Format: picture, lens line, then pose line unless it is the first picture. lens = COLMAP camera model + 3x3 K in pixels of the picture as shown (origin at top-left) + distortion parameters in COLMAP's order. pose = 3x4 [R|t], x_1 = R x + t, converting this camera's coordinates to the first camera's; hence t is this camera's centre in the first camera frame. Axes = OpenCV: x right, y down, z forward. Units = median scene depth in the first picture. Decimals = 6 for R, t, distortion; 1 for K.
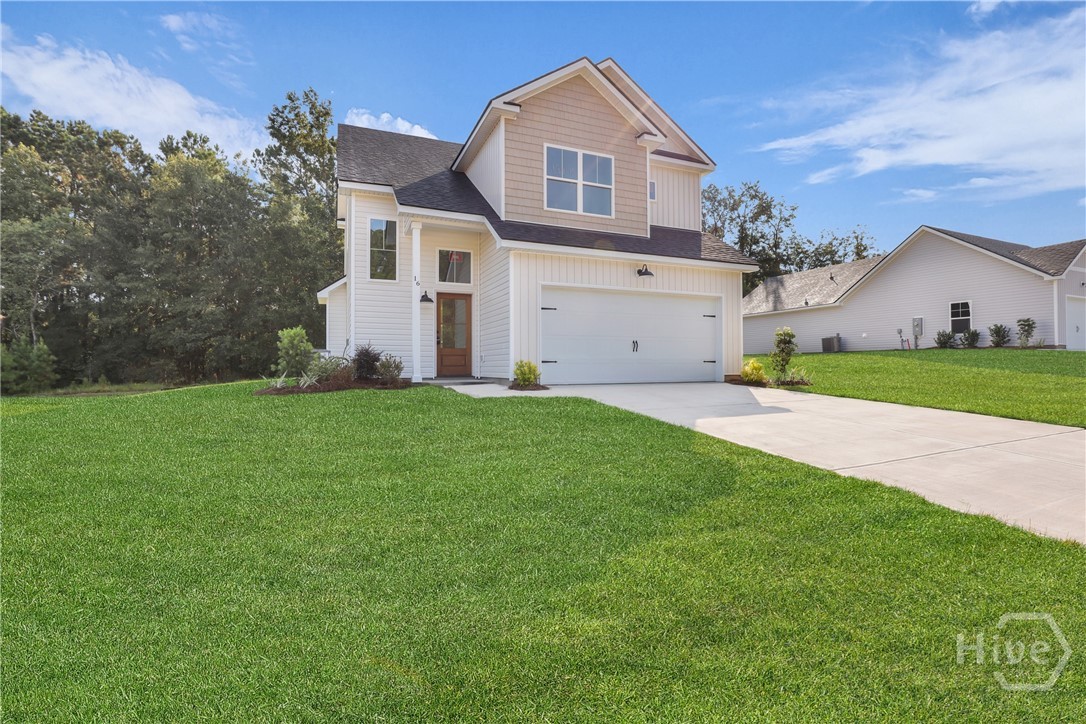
lens RADIAL K [[516.0, 0, 546.1], [0, 516.0, 362.7], [0, 0, 1]] dist [-0.036318, 0.006052]
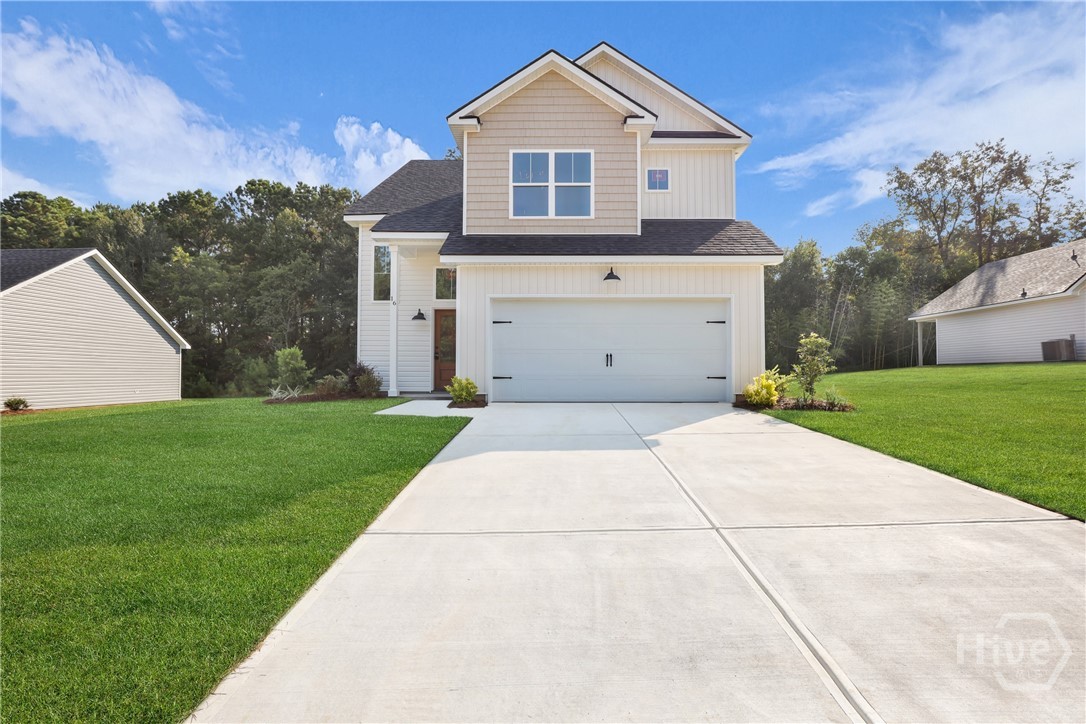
lens RADIAL K [[516.0, 0, 546.1], [0, 516.0, 362.7], [0, 0, 1]] dist [-0.036318, 0.006052]
pose [[0.910675, -0.005592, -0.413085, 0.236102], [-0.001640, 0.999852, -0.017151, -0.006608], [0.413120, 0.016296, 0.910531, 0.082382]]
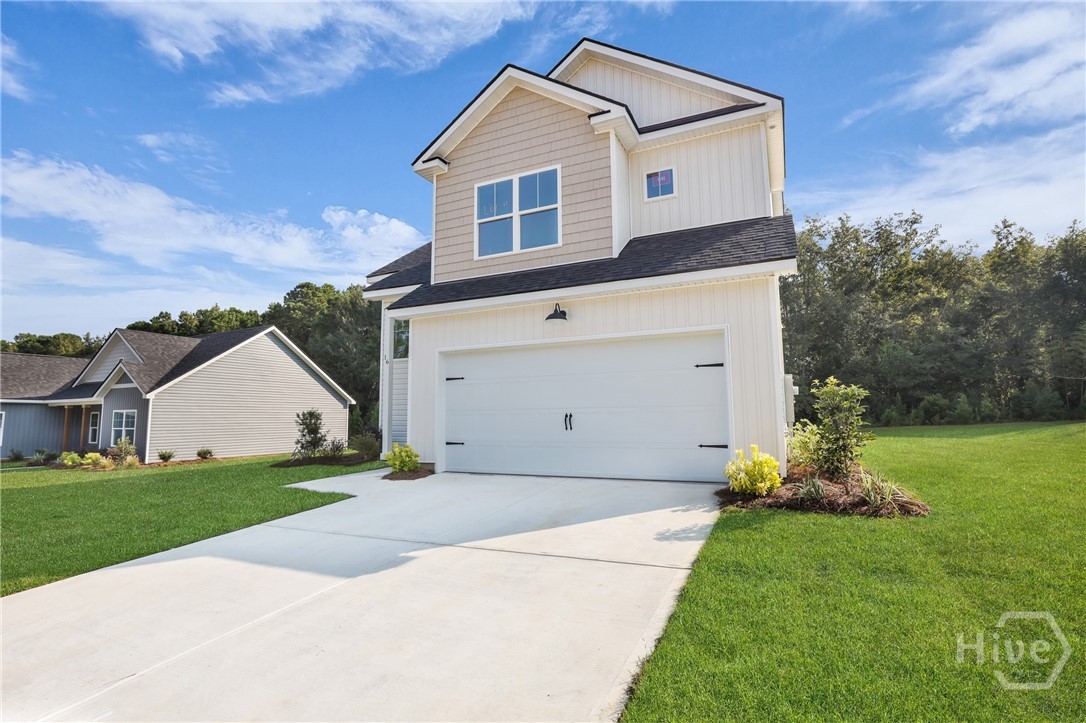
lens RADIAL K [[516.0, 0, 546.1], [0, 516.0, 362.2], [0, 0, 1]] dist [-0.036318, 0.006052]
pose [[0.657876, -0.084764, -0.748341, 0.361423], [0.014420, 0.994882, -0.100013, -0.022970], [0.752988, 0.055005, 0.655731, 0.282028]]
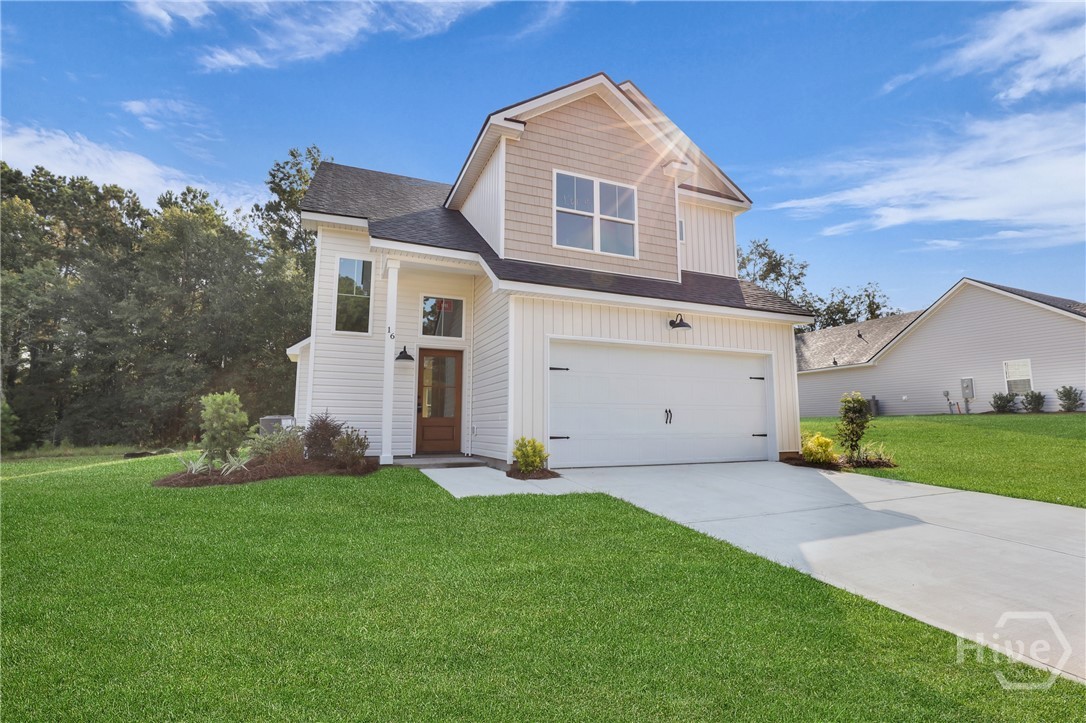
lens RADIAL K [[516.0, 0, 546.1], [0, 516.0, 362.2], [0, 0, 1]] dist [-0.036318, 0.006052]
pose [[0.999973, 0.003281, -0.006506, -0.004661], [-0.004009, 0.993343, -0.115125, -0.012478], [0.006085, 0.115149, 0.993330, 0.112034]]
